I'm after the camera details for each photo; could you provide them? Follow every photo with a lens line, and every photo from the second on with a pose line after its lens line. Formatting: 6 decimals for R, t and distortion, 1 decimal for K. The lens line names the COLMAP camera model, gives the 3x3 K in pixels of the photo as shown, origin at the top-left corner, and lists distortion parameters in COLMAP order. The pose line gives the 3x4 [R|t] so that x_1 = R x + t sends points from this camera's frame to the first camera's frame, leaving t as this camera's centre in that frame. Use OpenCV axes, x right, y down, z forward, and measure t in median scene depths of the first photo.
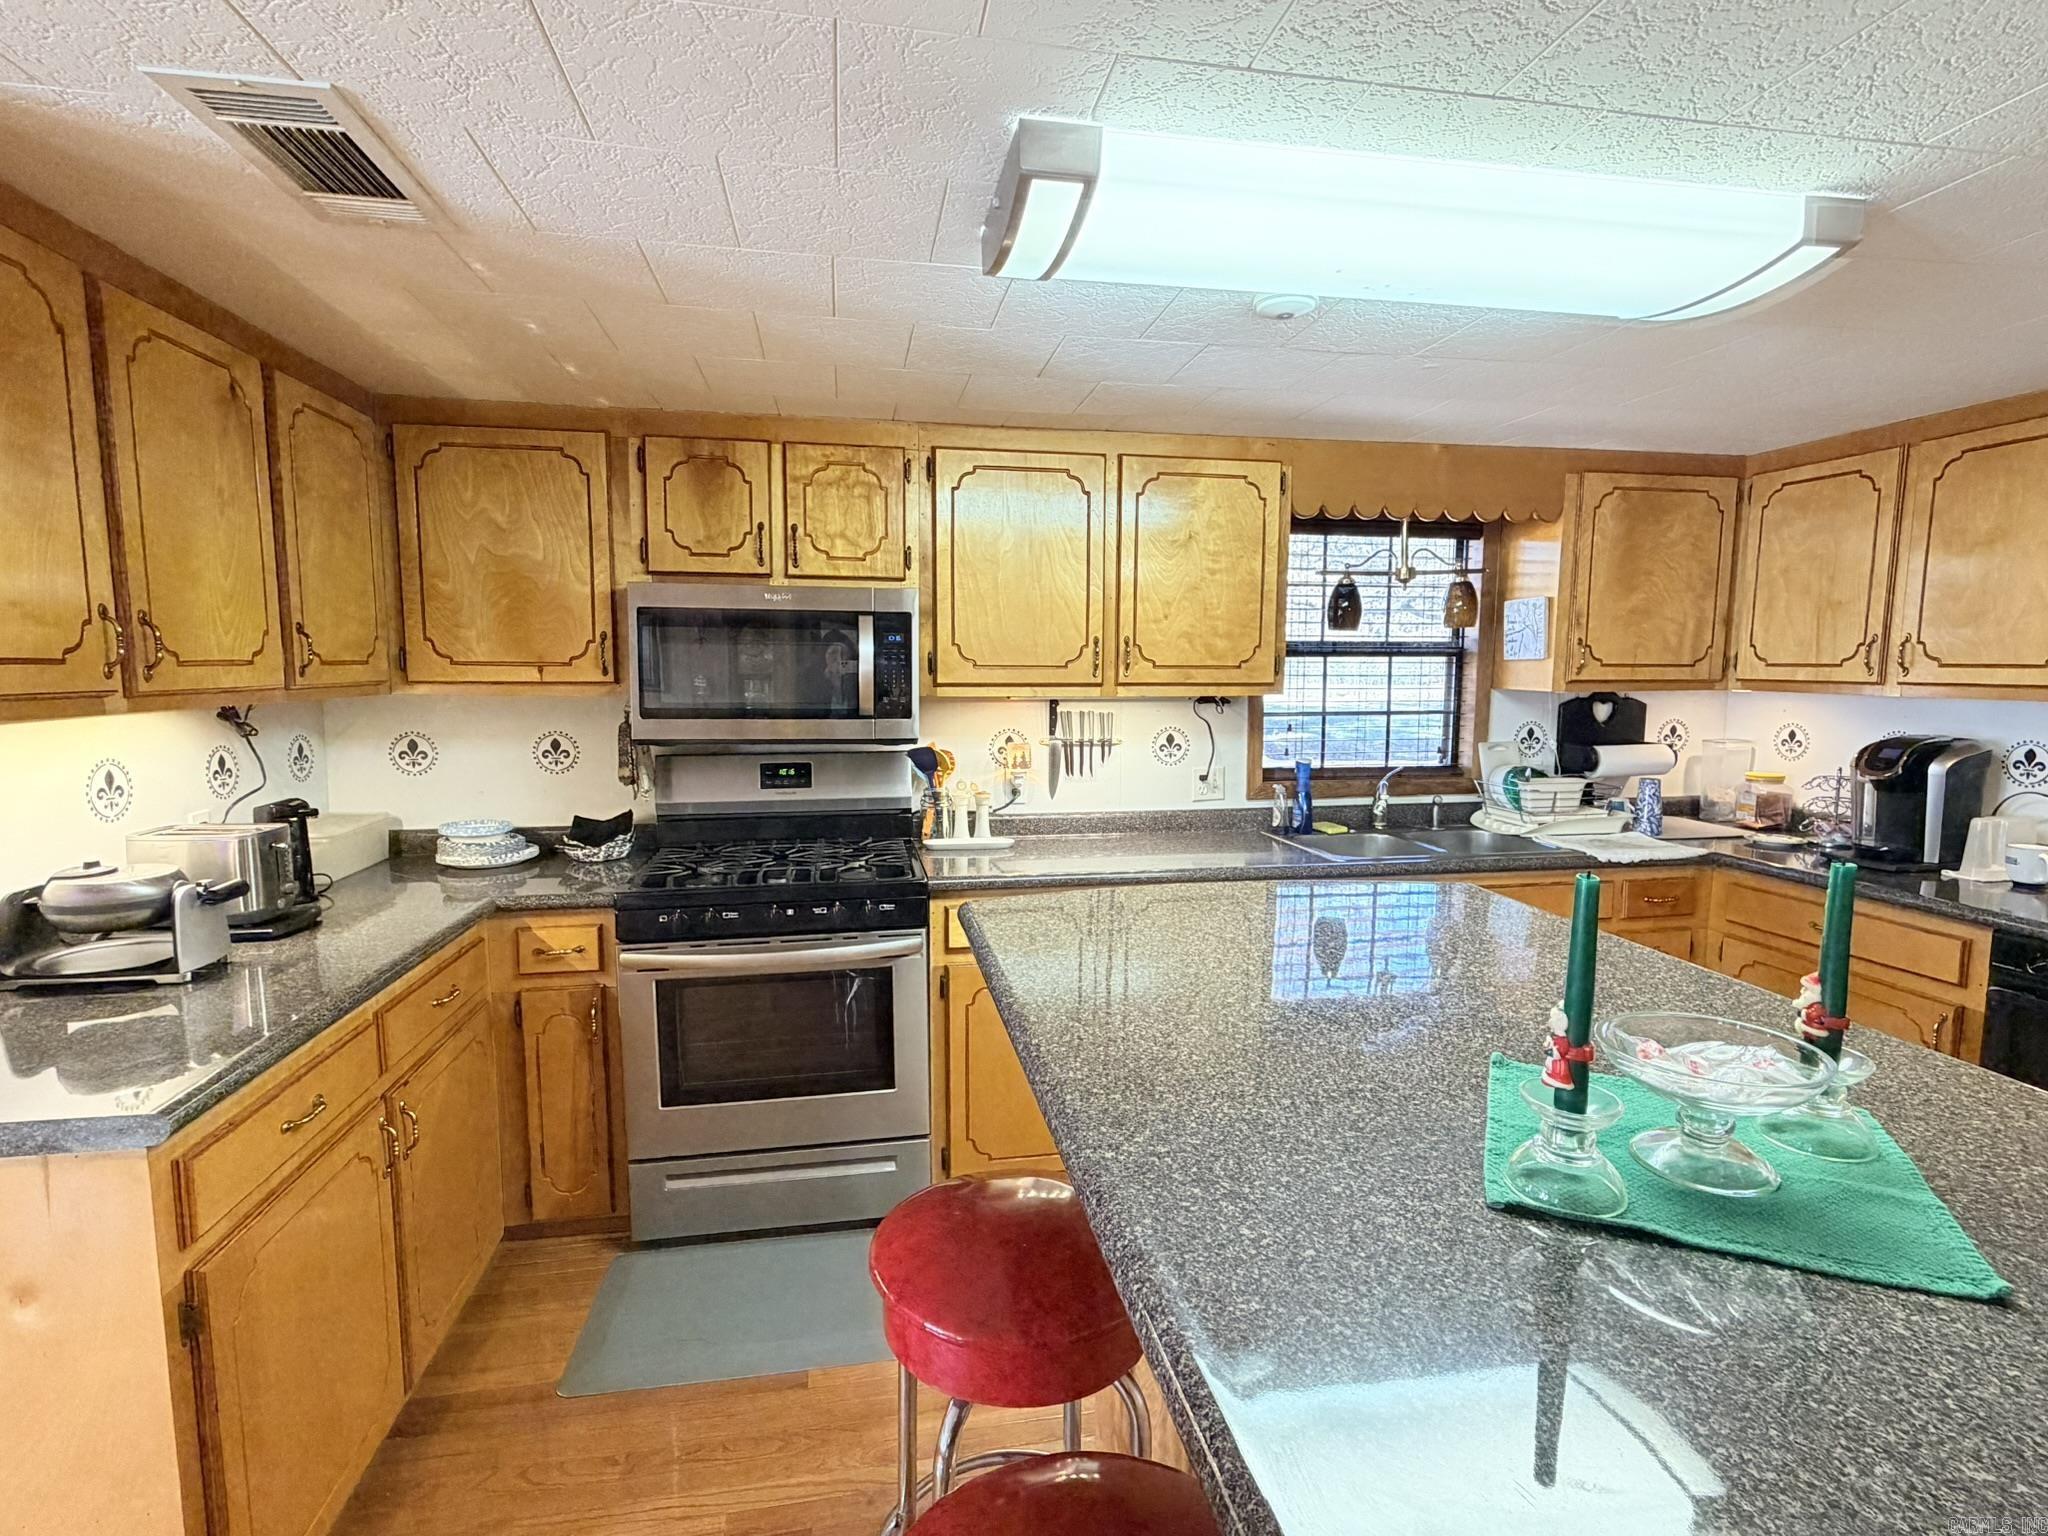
lens RADIAL K [[1005.5, 0, 1025.0], [0, 1005.5, 775.0], [0, 0, 1]] dist [0.004504, -0.001237]
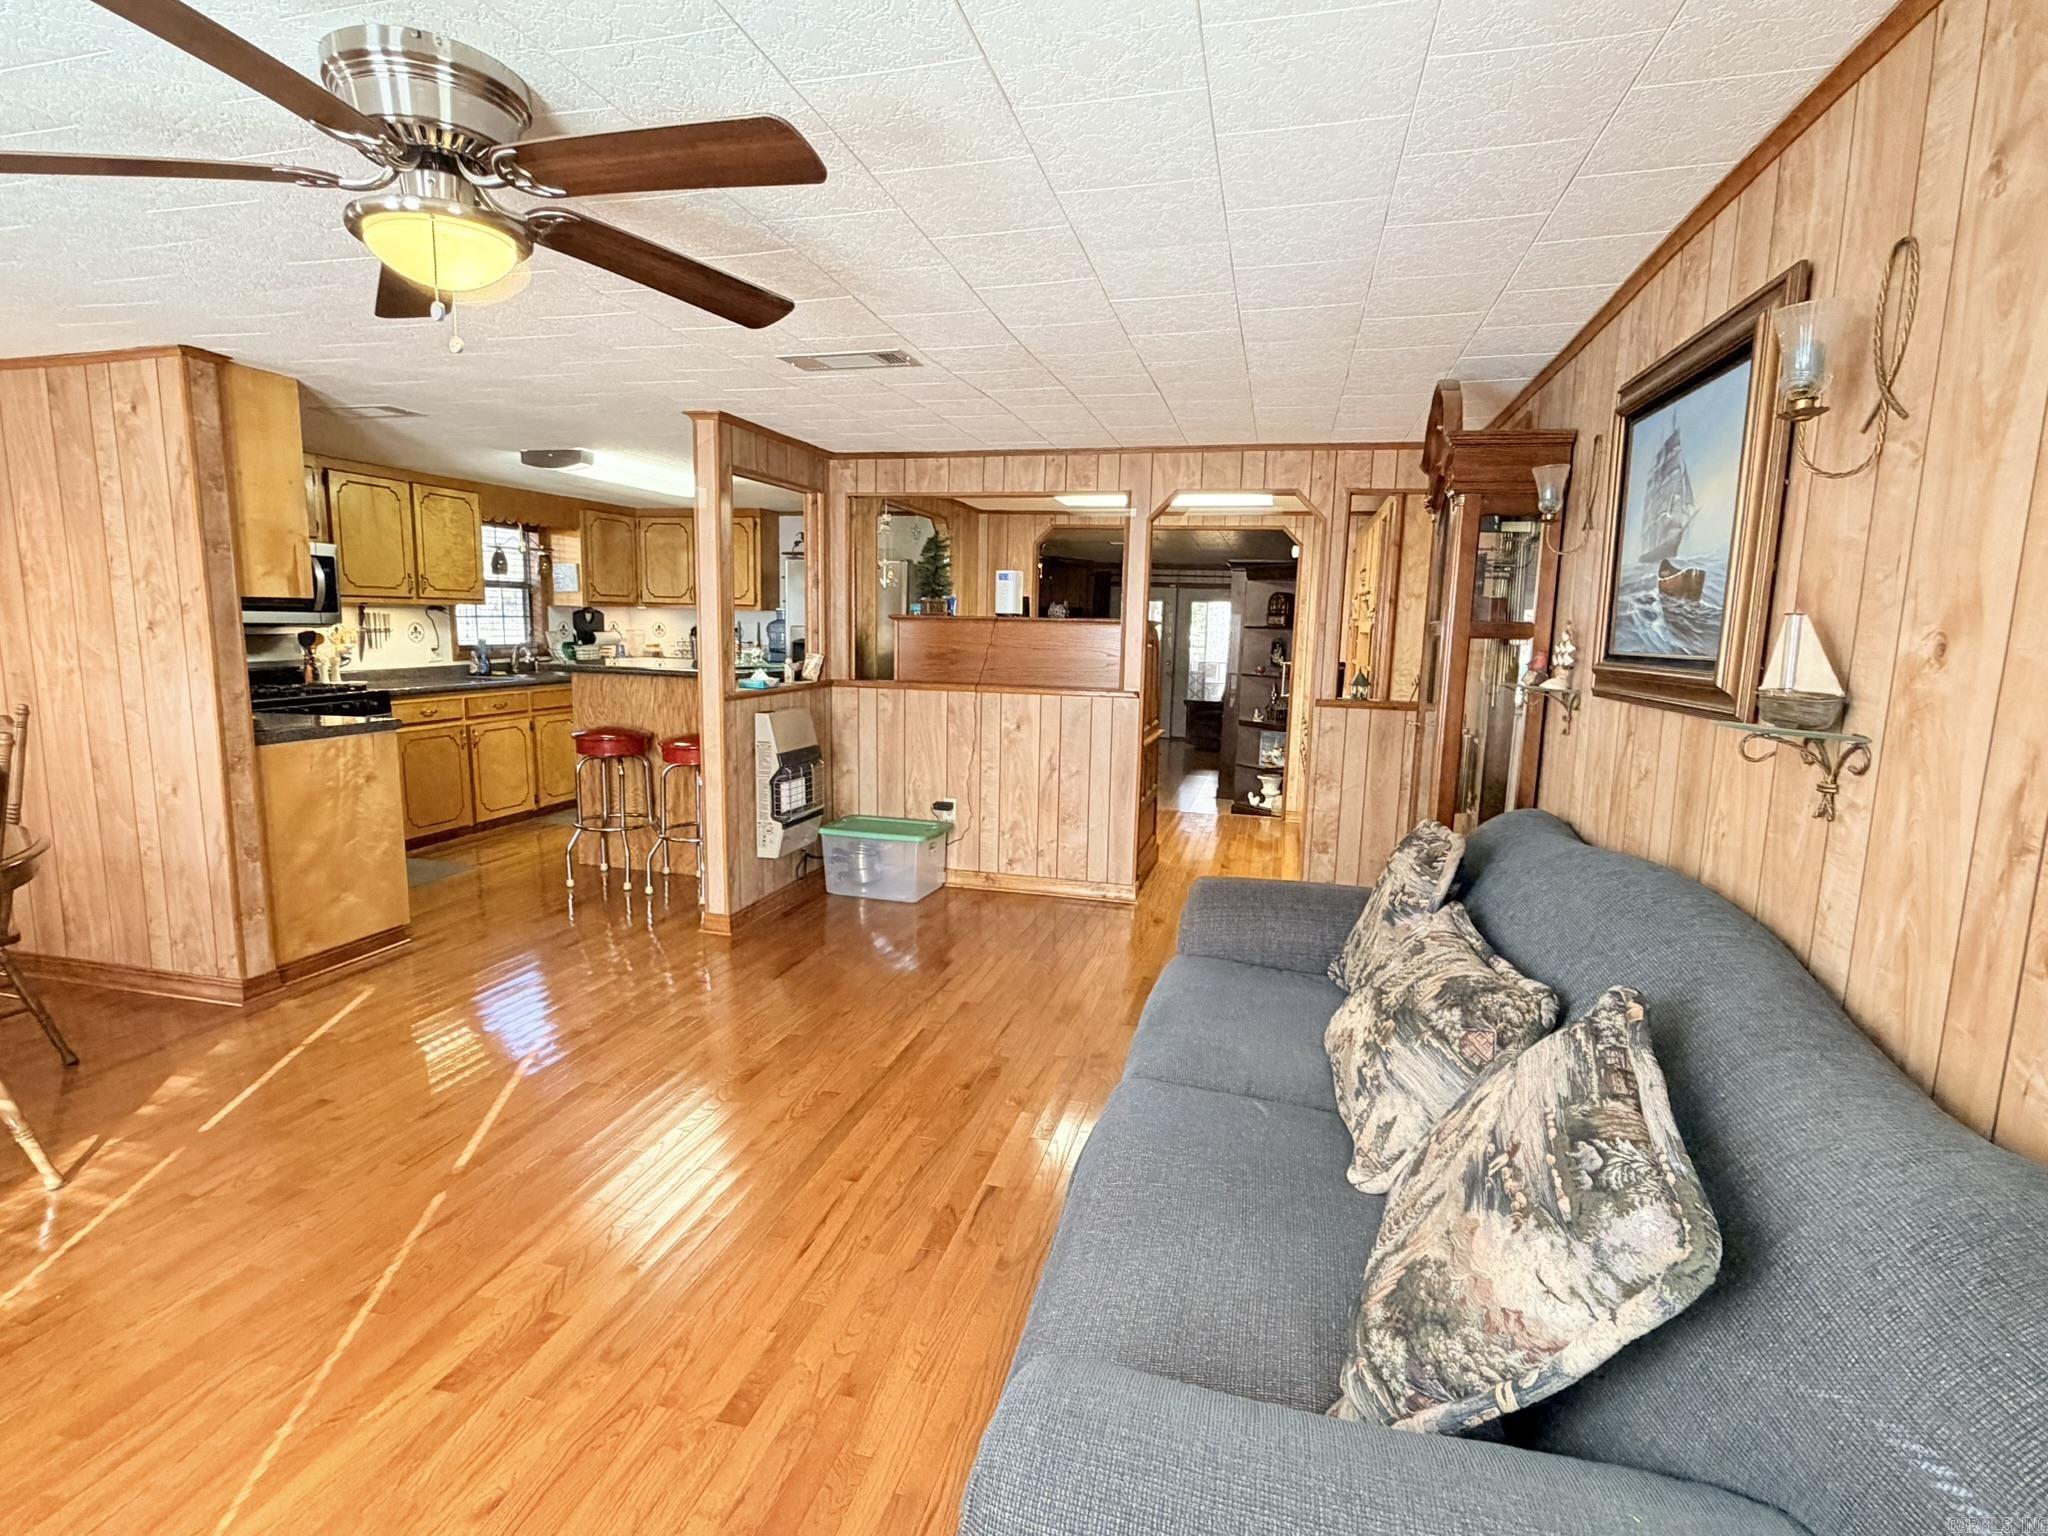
lens RADIAL K [[1005.5, 0, 1018.7], [0, 1005.5, 772.8], [0, 0, 1]] dist [0.004504, -0.001237]
pose [[0.424494, -0.132069, 0.895747, -1.224984], [0.080013, 0.990906, 0.108182, 0.131181], [-0.901888, 0.025749, 0.431201, -0.912066]]
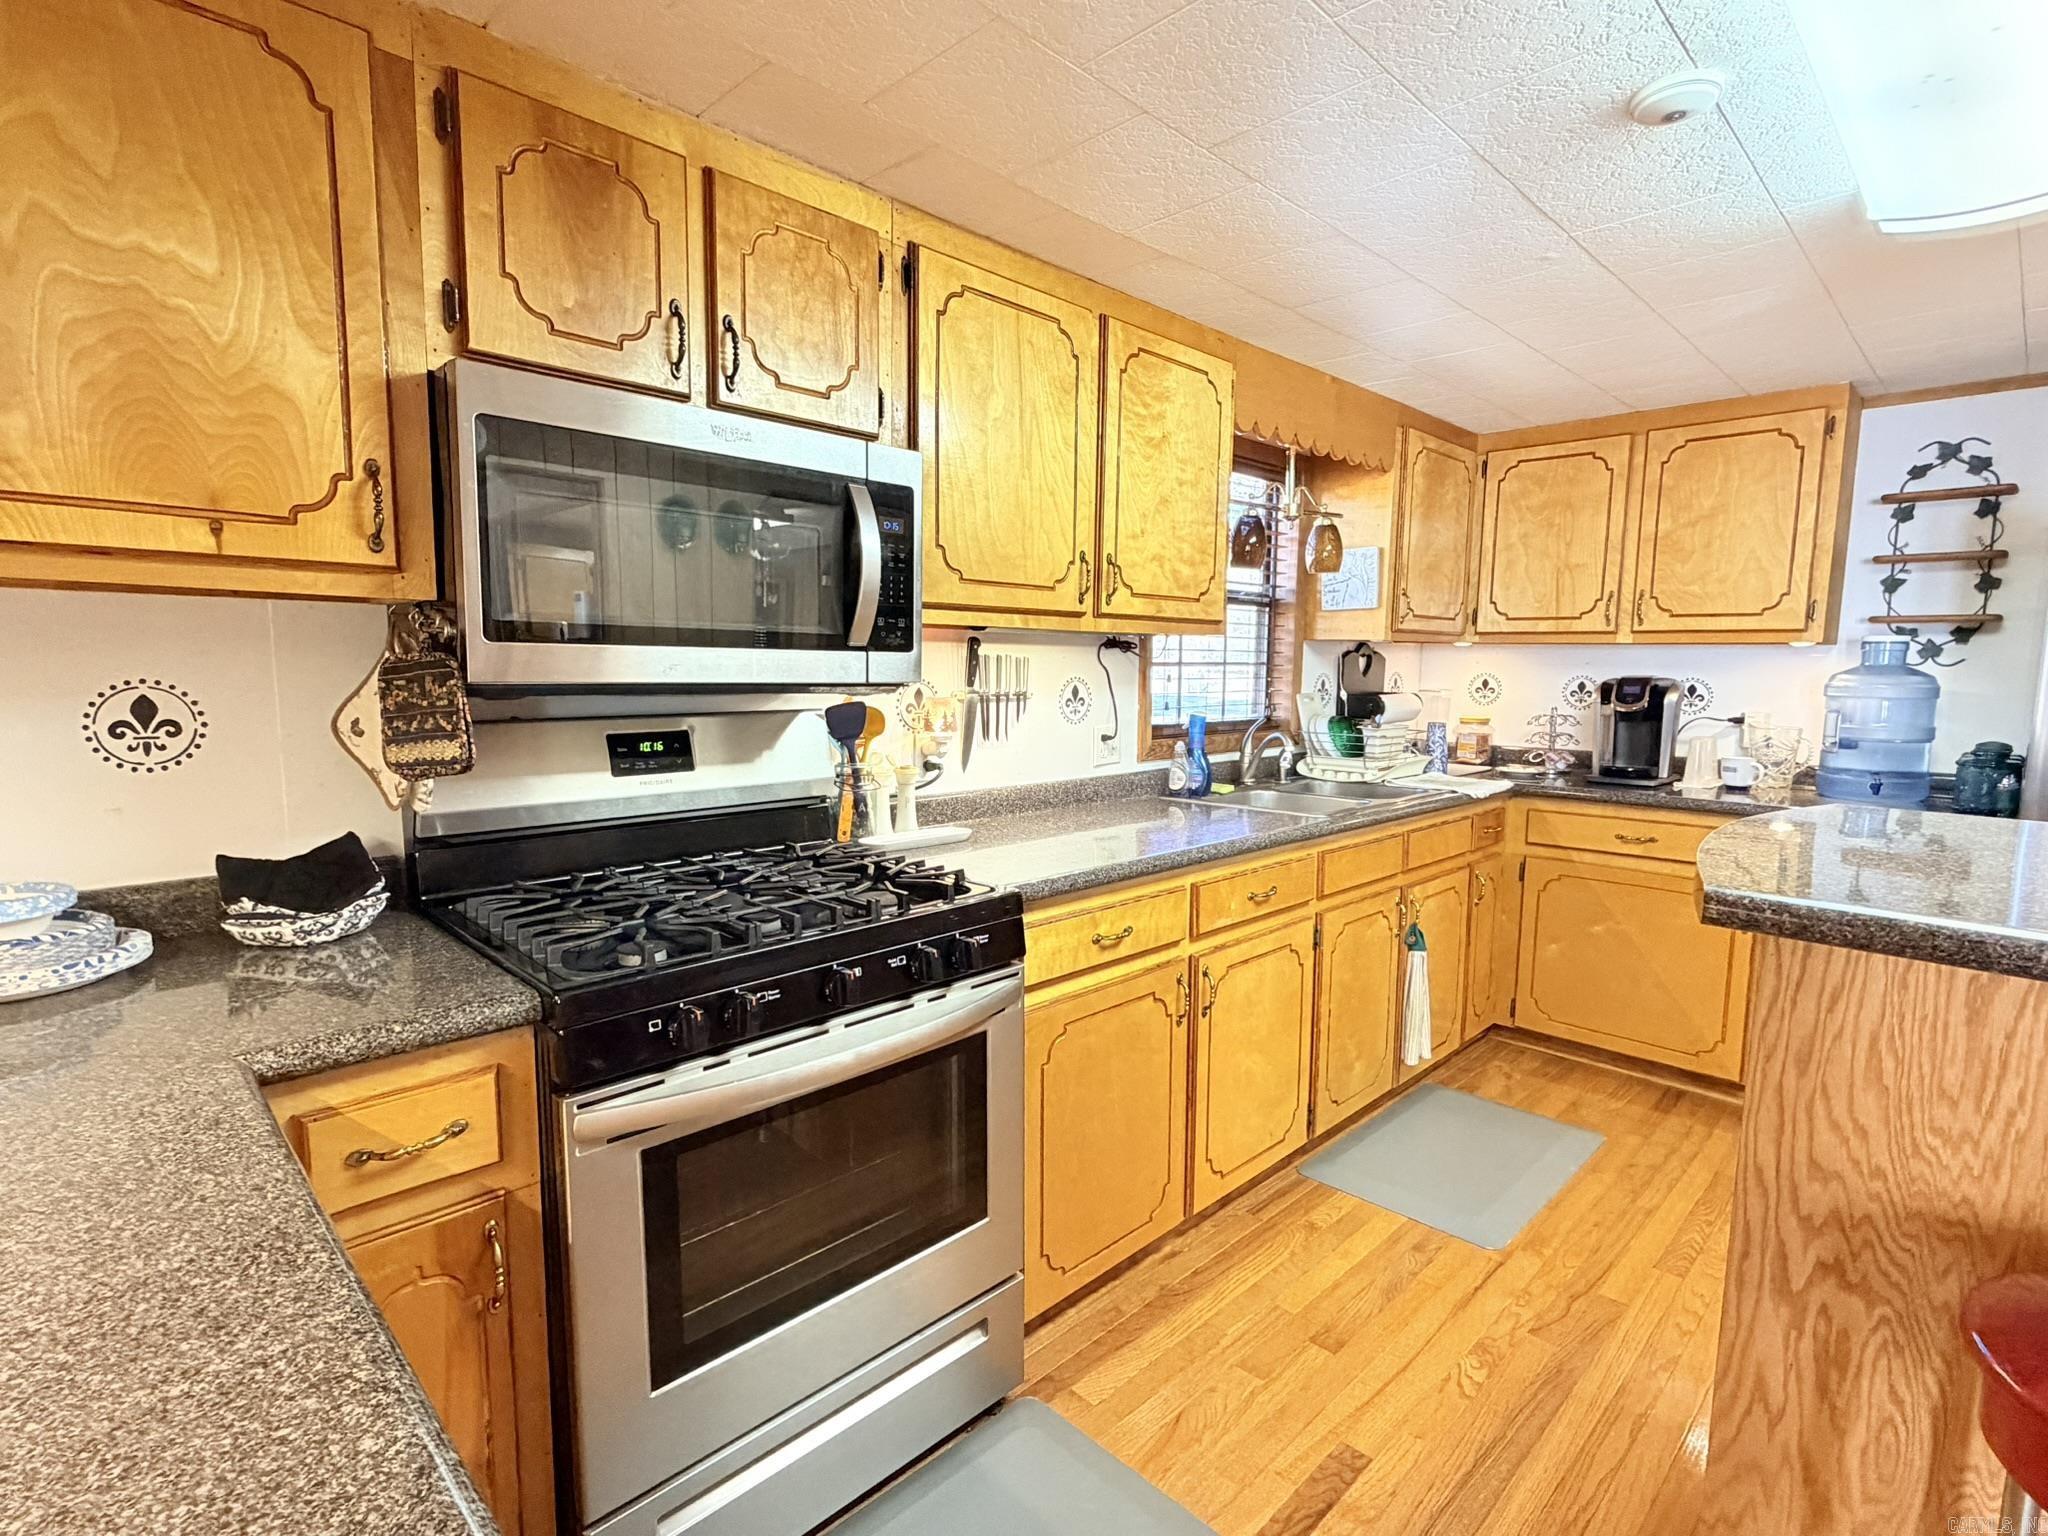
lens RADIAL K [[1005.5, 0, 1025.3], [0, 1005.5, 774.6], [0, 0, 1]] dist [0.004504, -0.001237]
pose [[0.825165, -0.058009, 0.561905, -0.396145], [0.054495, 0.998248, 0.023030, 0.011833], [-0.562256, 0.011617, 0.826881, 0.387733]]
